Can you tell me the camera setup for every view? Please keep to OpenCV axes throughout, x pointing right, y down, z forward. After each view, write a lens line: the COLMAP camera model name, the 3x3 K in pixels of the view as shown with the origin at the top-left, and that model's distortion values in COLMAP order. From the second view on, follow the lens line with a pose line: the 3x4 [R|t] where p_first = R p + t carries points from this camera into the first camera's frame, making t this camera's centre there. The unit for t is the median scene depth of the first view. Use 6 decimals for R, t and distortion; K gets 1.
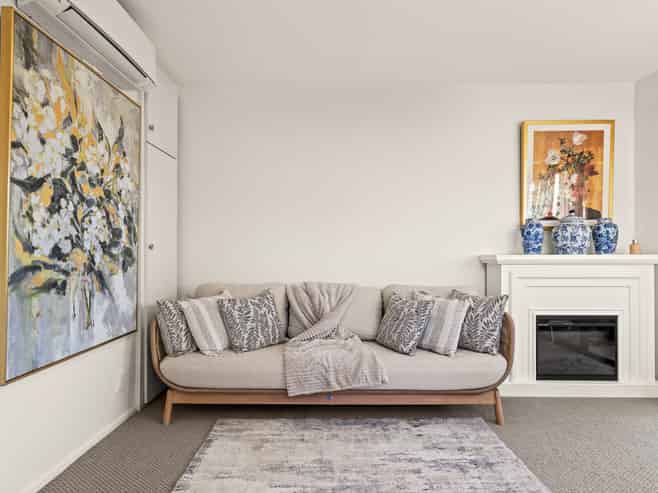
lens RADIAL K [[391.9, 0, 325.5], [0, 391.9, 247.6], [0, 0, 1]] dist [0.006718, 0.000617]
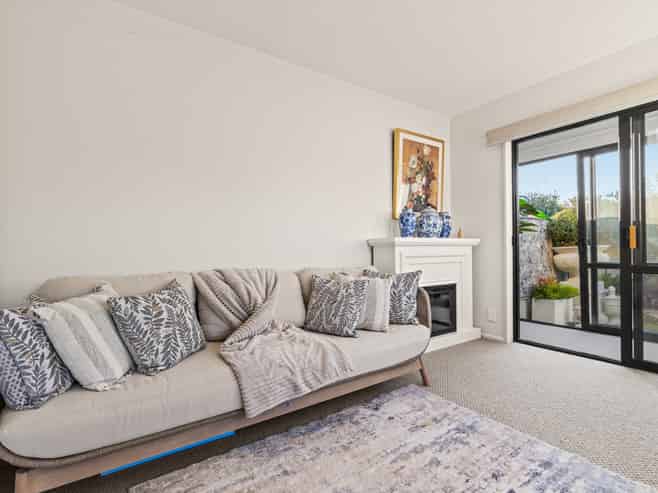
lens RADIAL K [[321.7, 0, 325.2], [0, 321.7, 247.4], [0, 0, 1]] dist [0.000827, 0.002886]
pose [[0.826784, -0.003850, 0.562506, -0.305353], [0.001684, 0.999989, 0.004368, 0.051058], [-0.562516, -0.002664, 0.826782, 0.402223]]
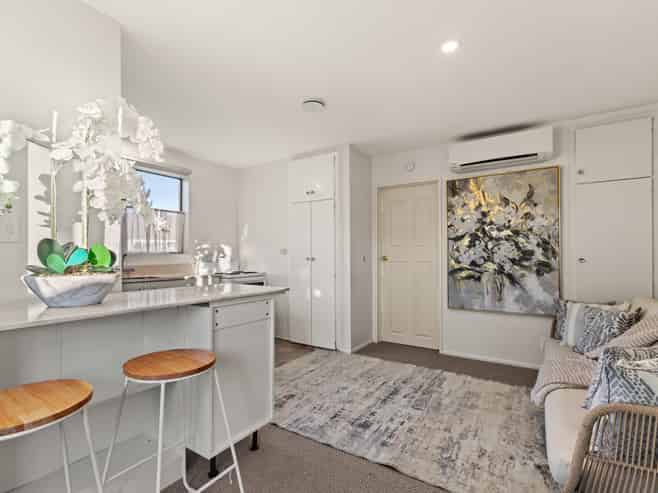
lens RADIAL K [[321.7, 0, 327.7], [0, 321.7, 250.7], [0, 0, 1]] dist [0.000827, 0.002886]
pose [[-0.540987, -0.015591, -0.840886, 1.067482], [0.011919, 0.999586, -0.026202, -0.019320], [0.840946, -0.024197, -0.540577, 0.969228]]
